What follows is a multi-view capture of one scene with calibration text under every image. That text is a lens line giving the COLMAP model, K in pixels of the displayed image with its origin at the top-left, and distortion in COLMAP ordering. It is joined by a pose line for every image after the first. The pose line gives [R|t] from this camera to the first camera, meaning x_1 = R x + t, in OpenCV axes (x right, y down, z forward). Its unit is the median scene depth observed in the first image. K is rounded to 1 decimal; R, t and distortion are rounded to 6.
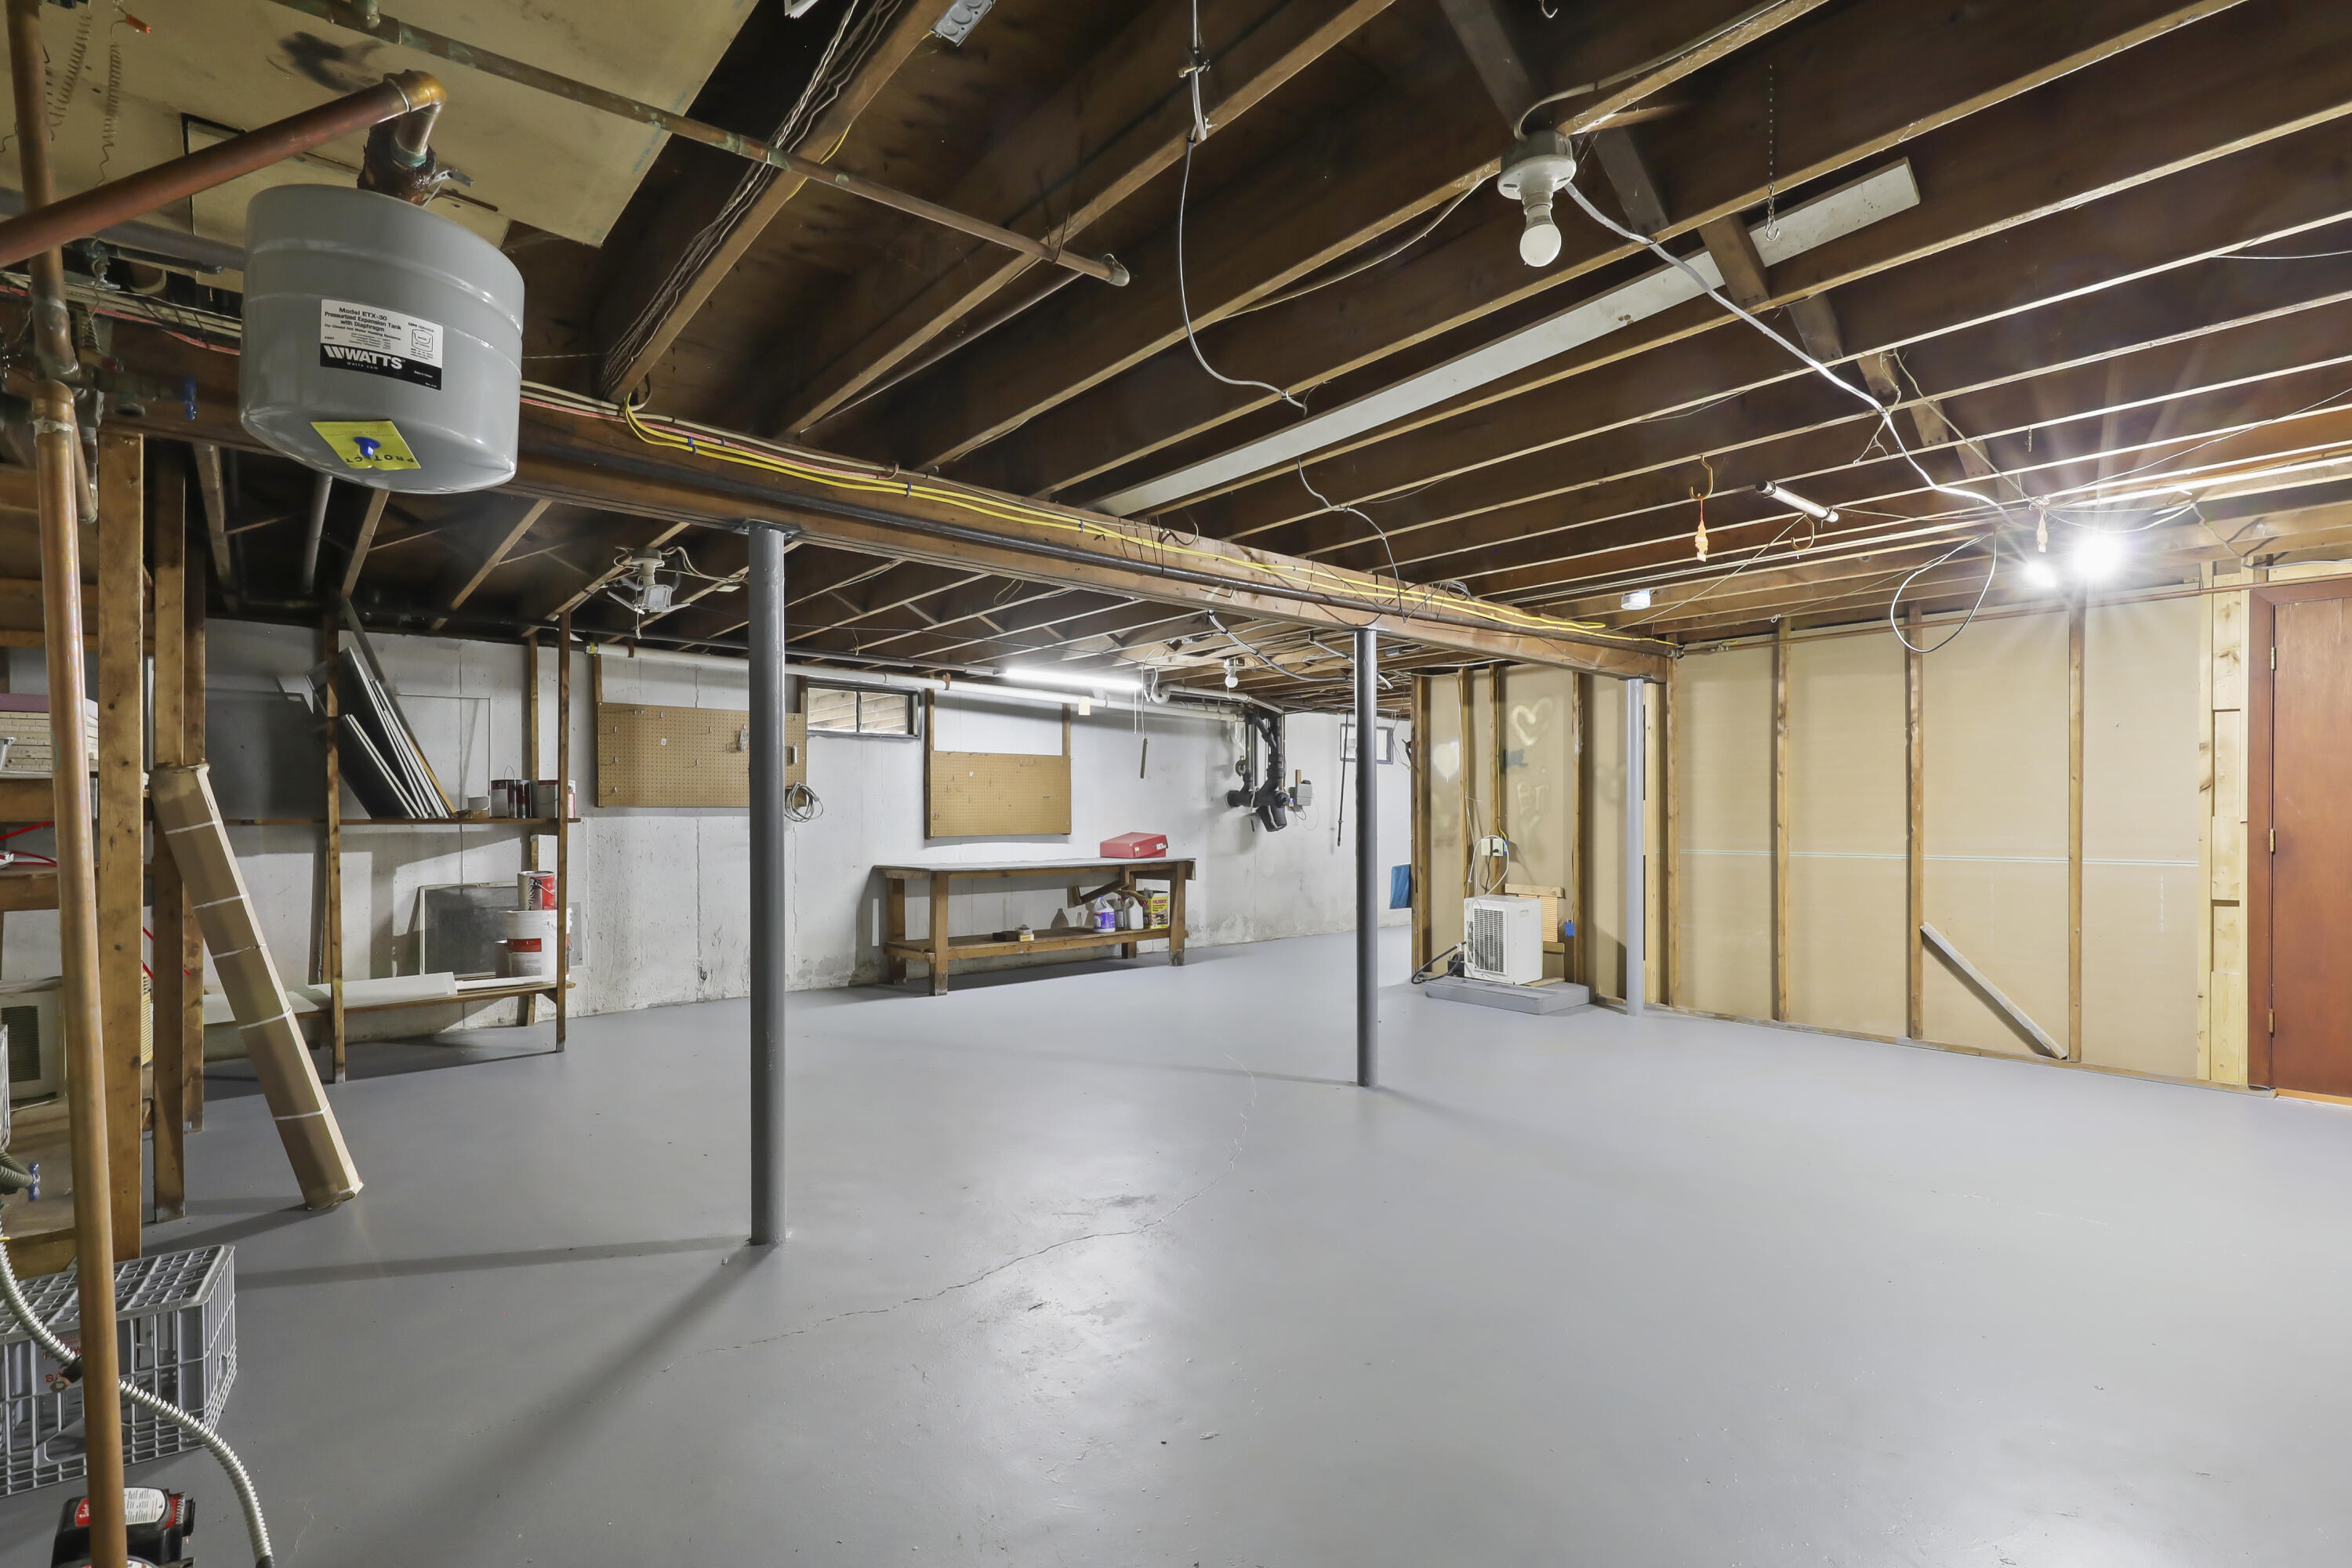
lens RADIAL K [[1060.7, 0, 1172.2], [0, 1060.7, 814.8], [0, 0, 1]] dist [-0.000203, -0.000017]
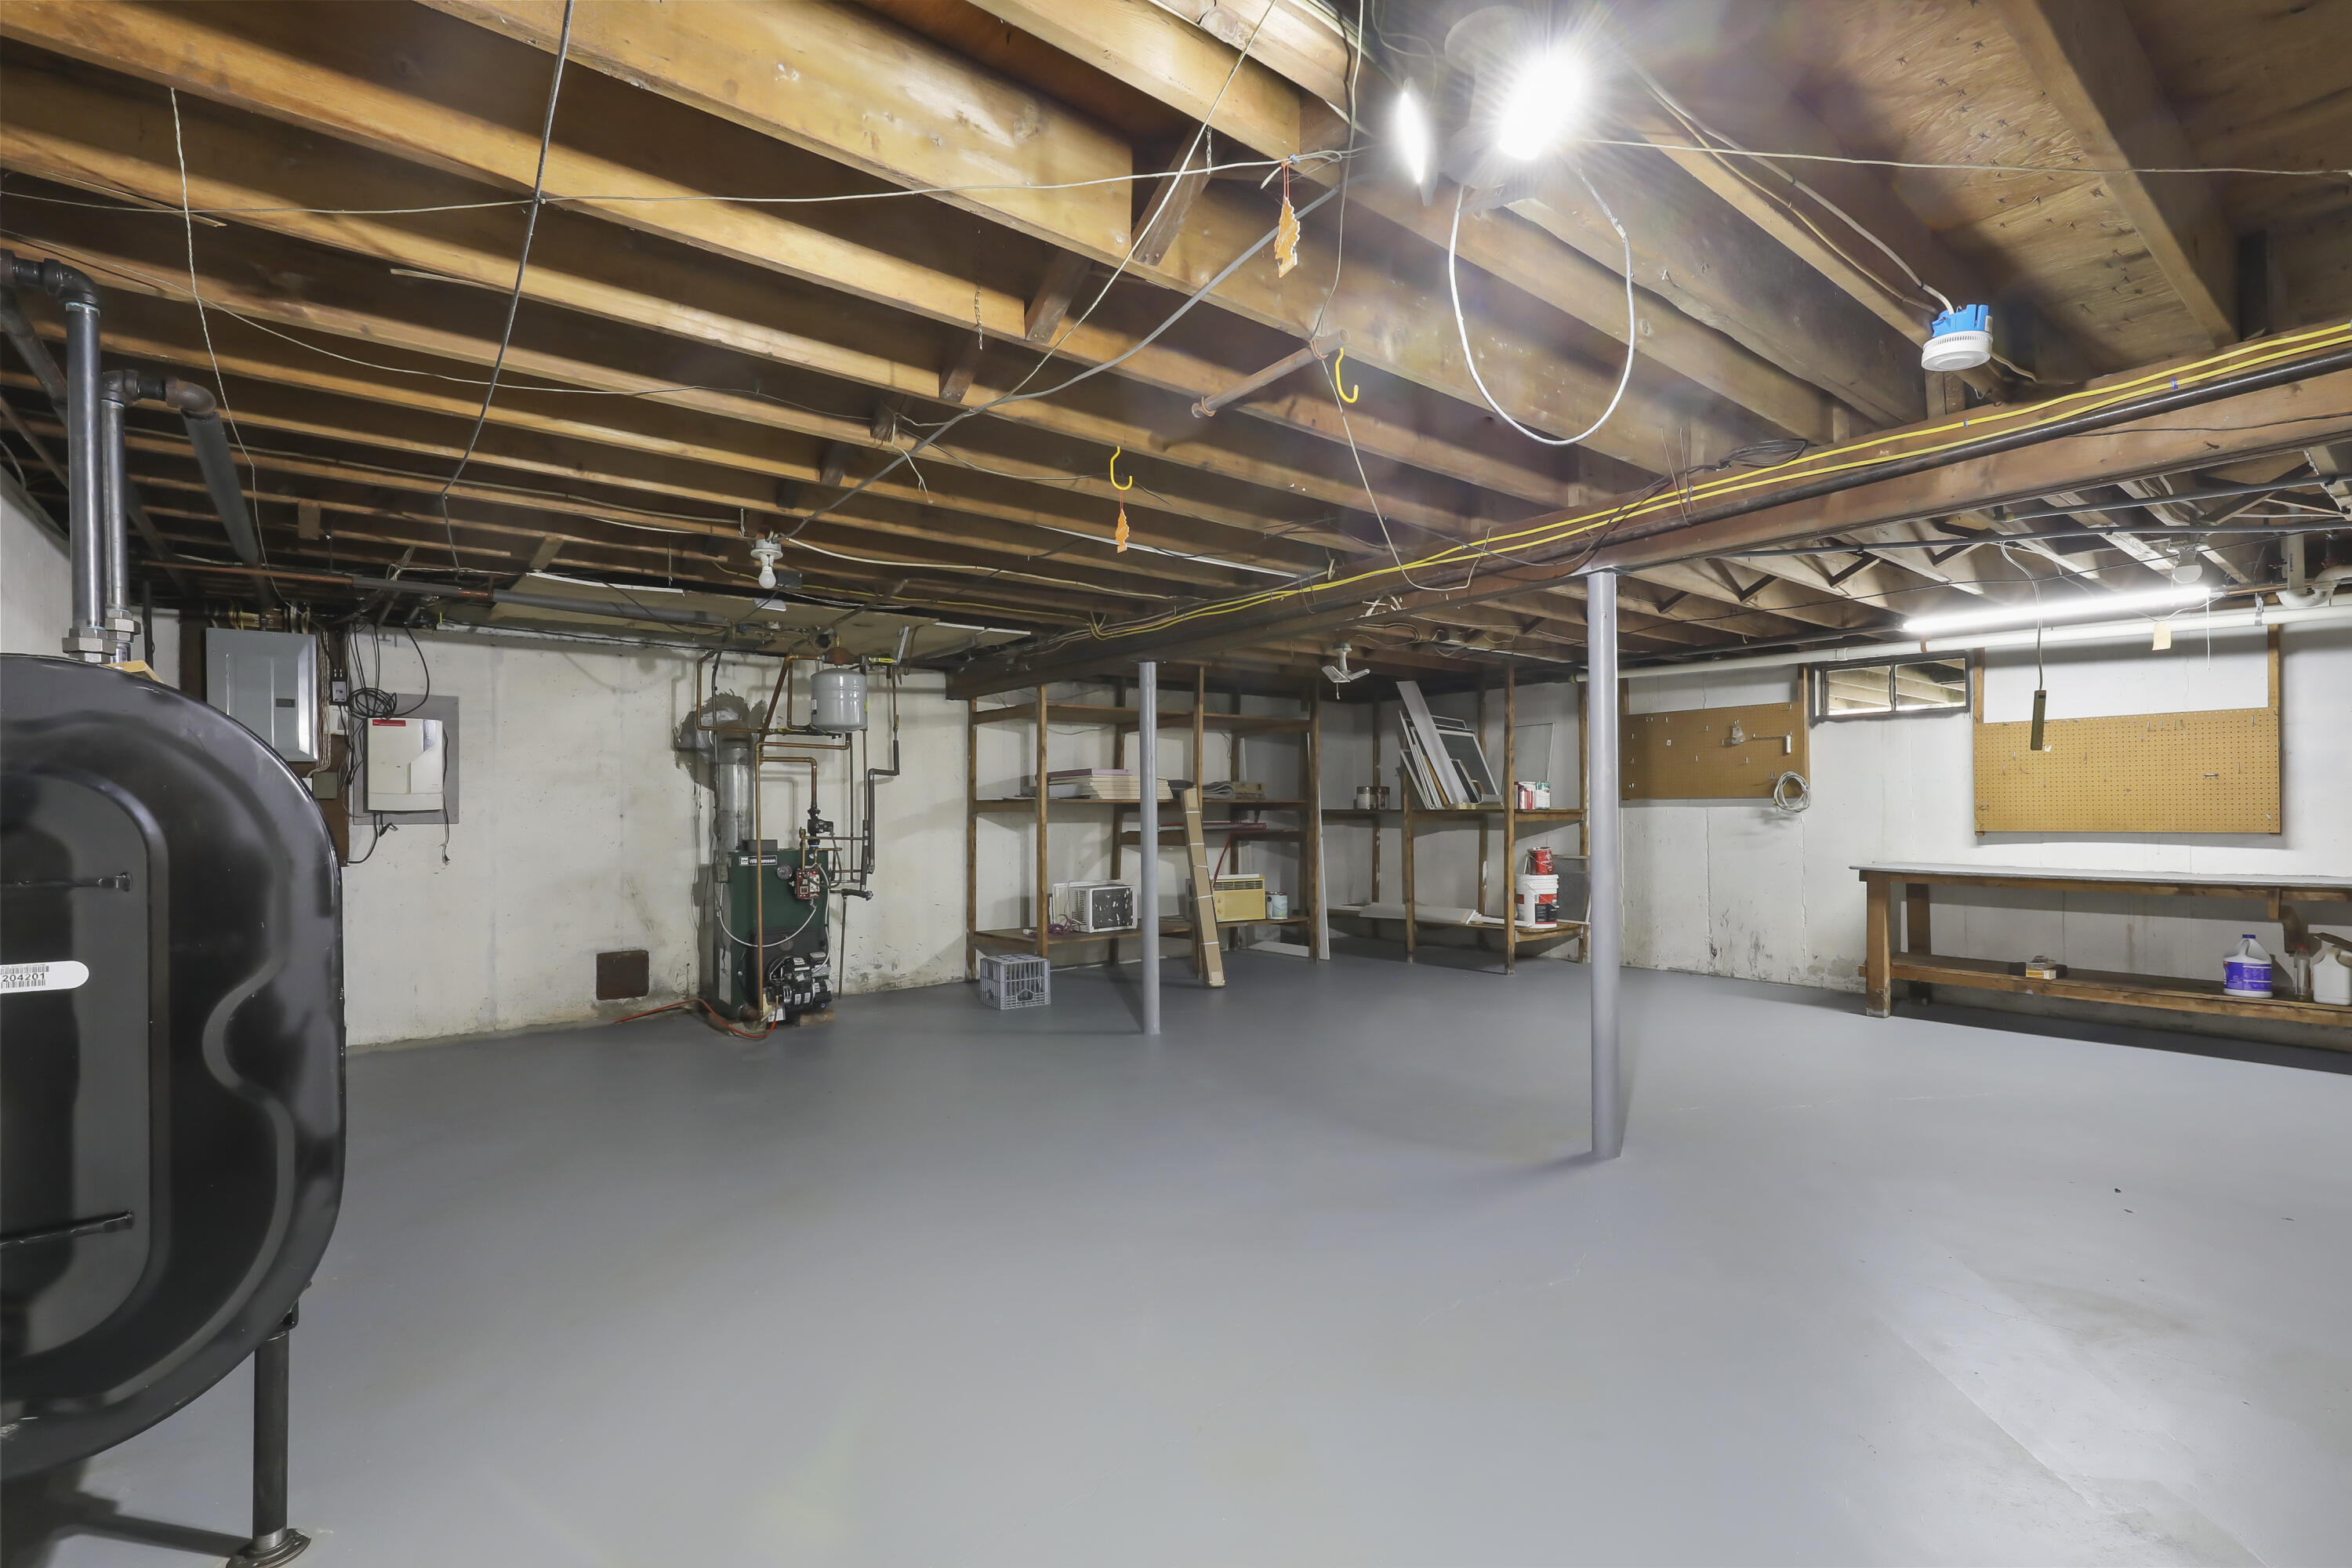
lens RADIAL K [[1060.7, 0, 1172.2], [0, 1060.7, 814.8], [0, 0, 1]] dist [-0.000203, -0.000017]
pose [[-0.042808, 0.005809, -0.999066, 0.617992], [0.003954, 0.999976, 0.005645, 0.001149], [0.999076, -0.003709, -0.042829, 0.443051]]
